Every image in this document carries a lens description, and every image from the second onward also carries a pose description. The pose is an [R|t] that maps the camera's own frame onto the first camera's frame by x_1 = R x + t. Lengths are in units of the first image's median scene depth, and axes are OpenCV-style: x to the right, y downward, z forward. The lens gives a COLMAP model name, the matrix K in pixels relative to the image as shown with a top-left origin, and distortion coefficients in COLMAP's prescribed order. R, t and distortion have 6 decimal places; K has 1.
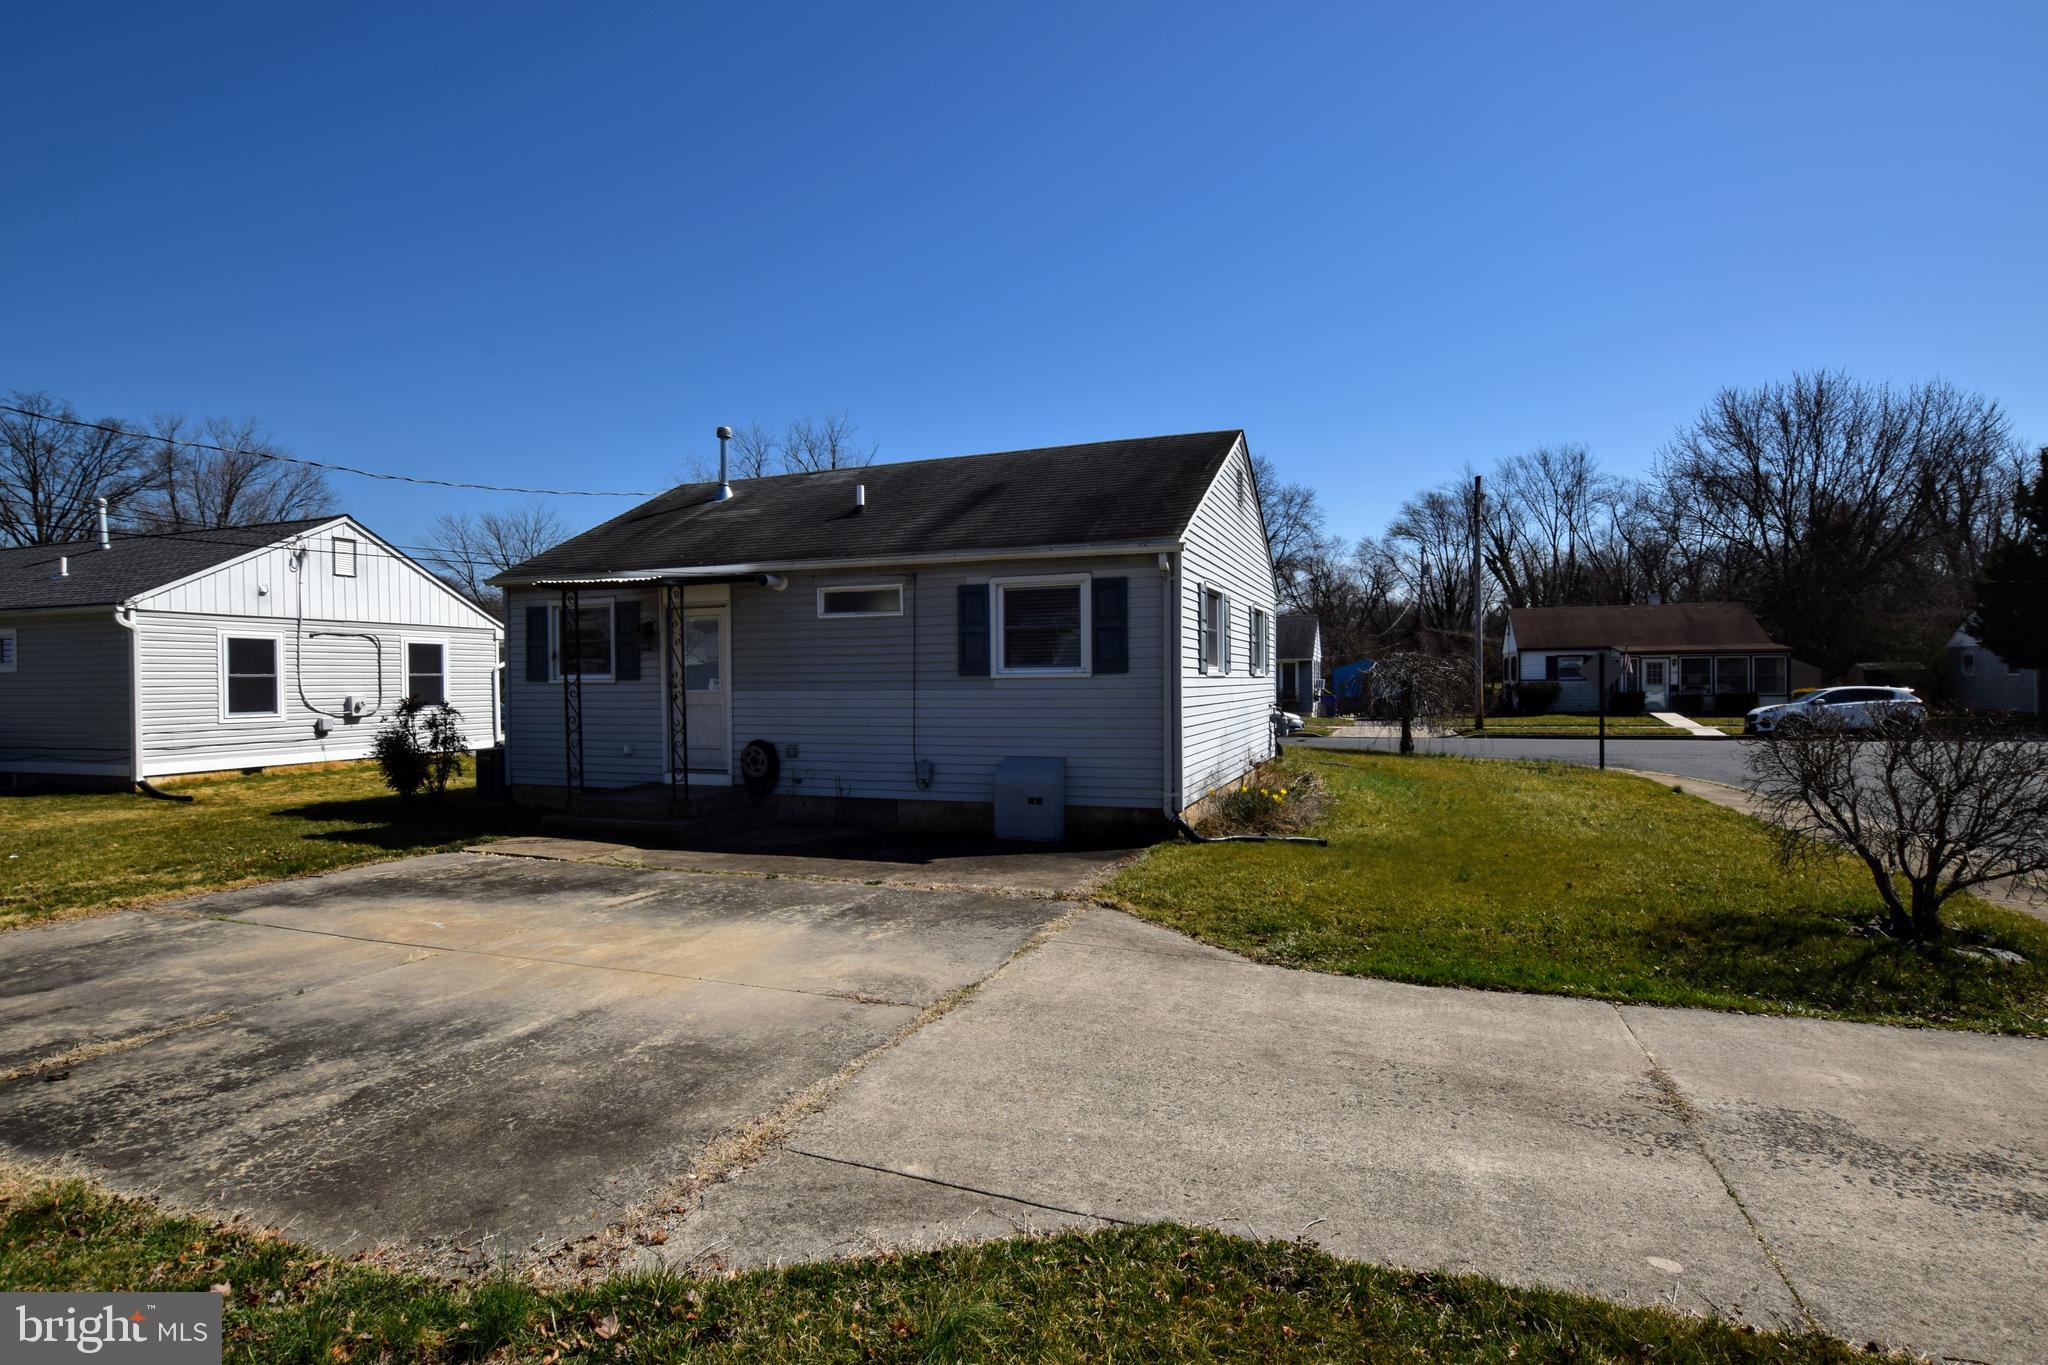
lens RADIAL K [[903.9, 0, 1032.3], [0, 903.9, 689.0], [0, 0, 1]] dist [-0.027646, 0.004828]
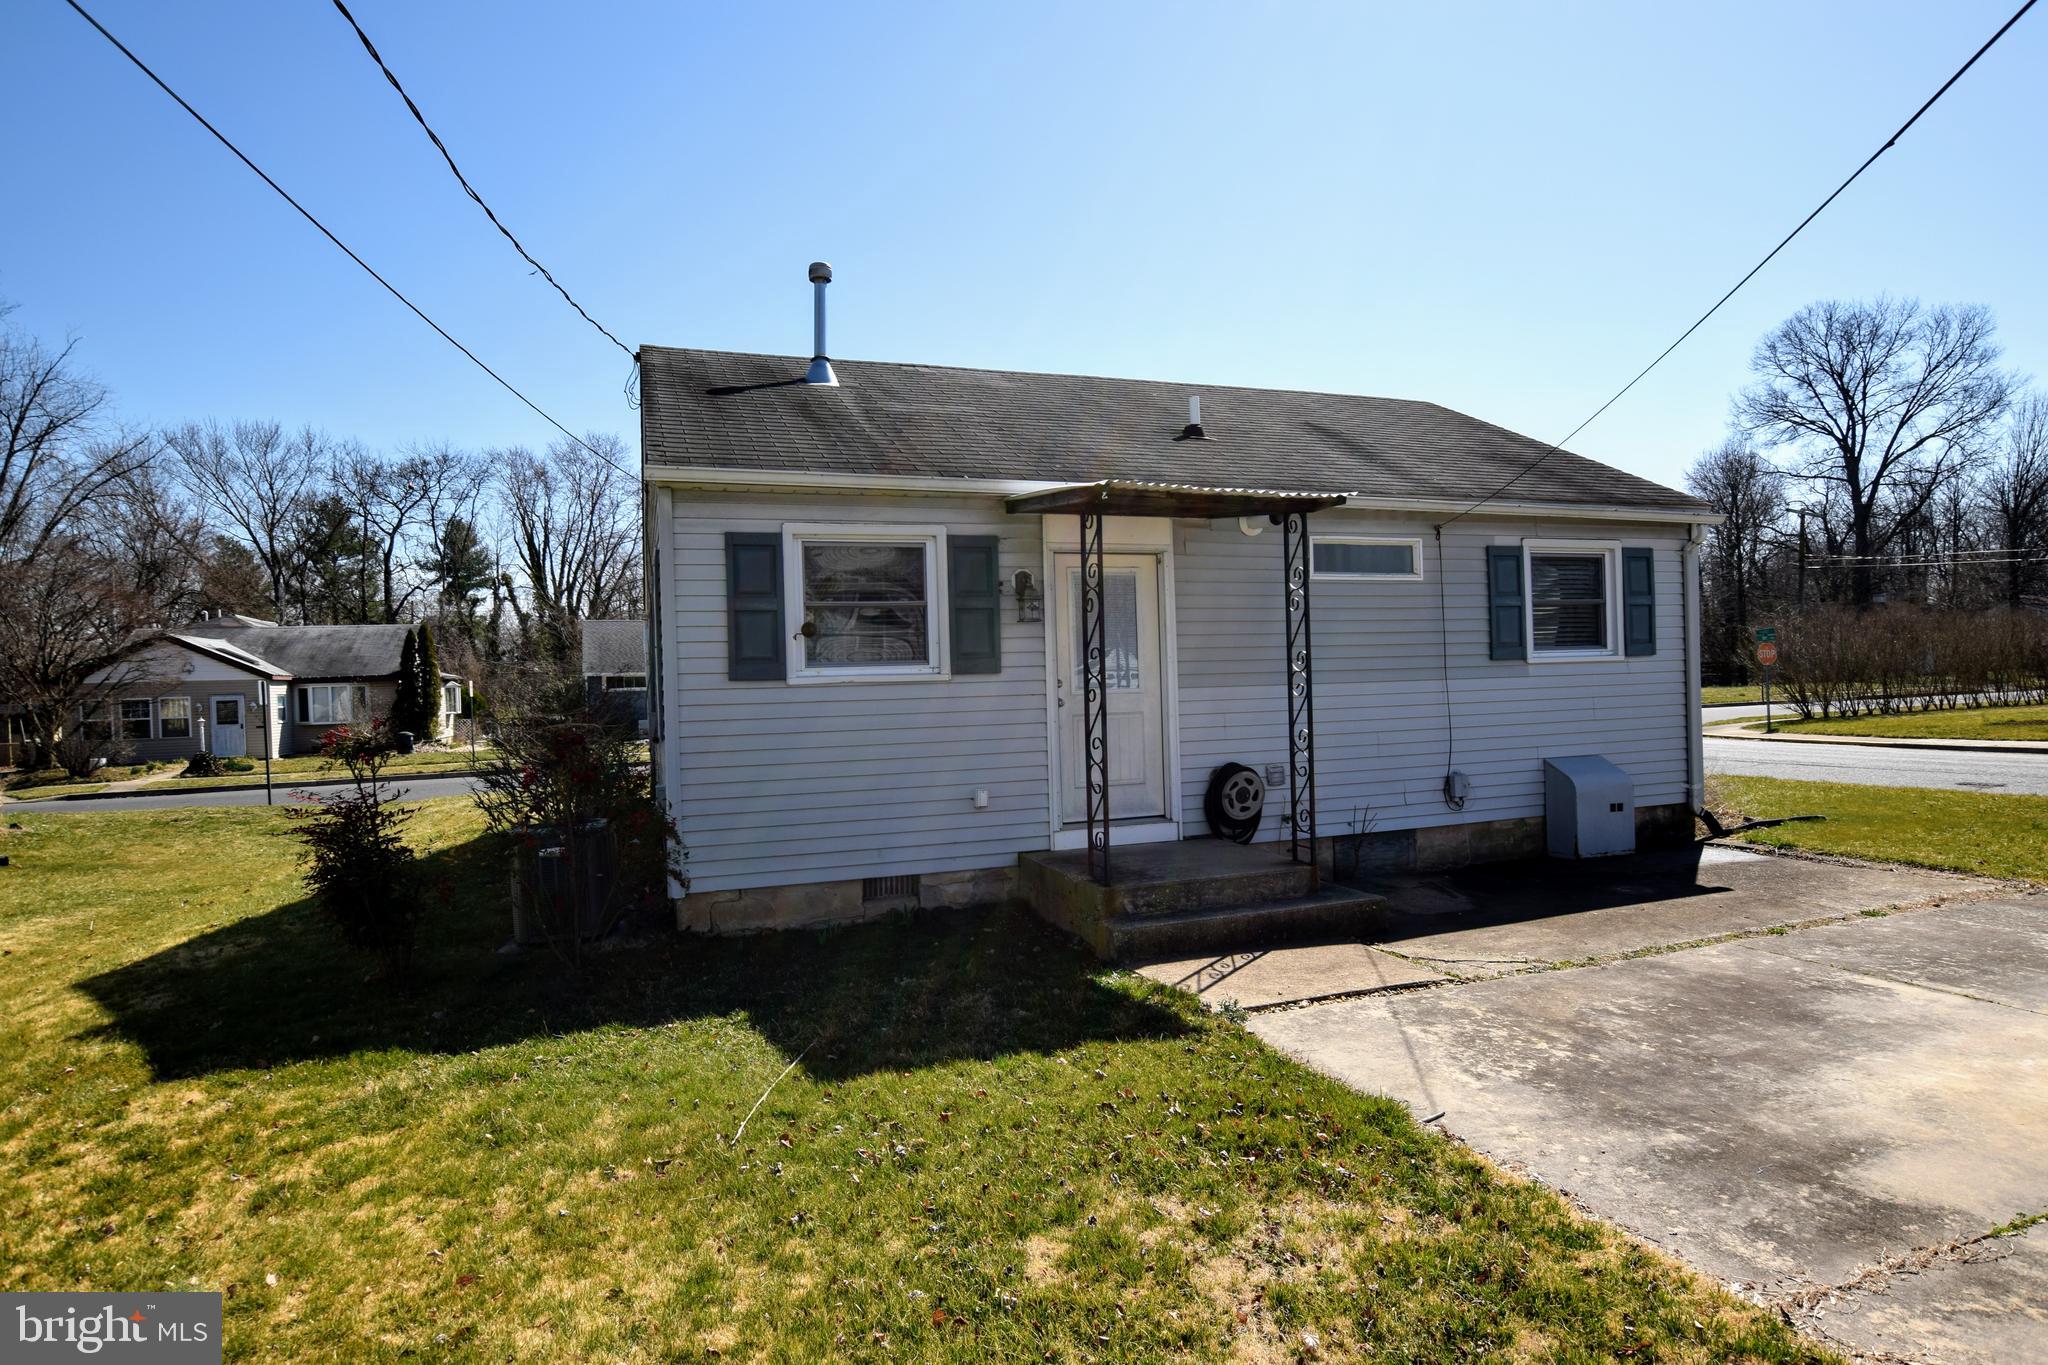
lens RADIAL K [[1364.0, 0, 1024.9], [0, 1364.0, 678.5], [0, 0, 1]] dist [0.003600, 0.000643]
pose [[0.724912, -0.009798, 0.688772, -1.159089], [0.028083, 0.999488, -0.015339, 0.007614], [-0.688269, 0.030462, 0.724816, 0.409872]]
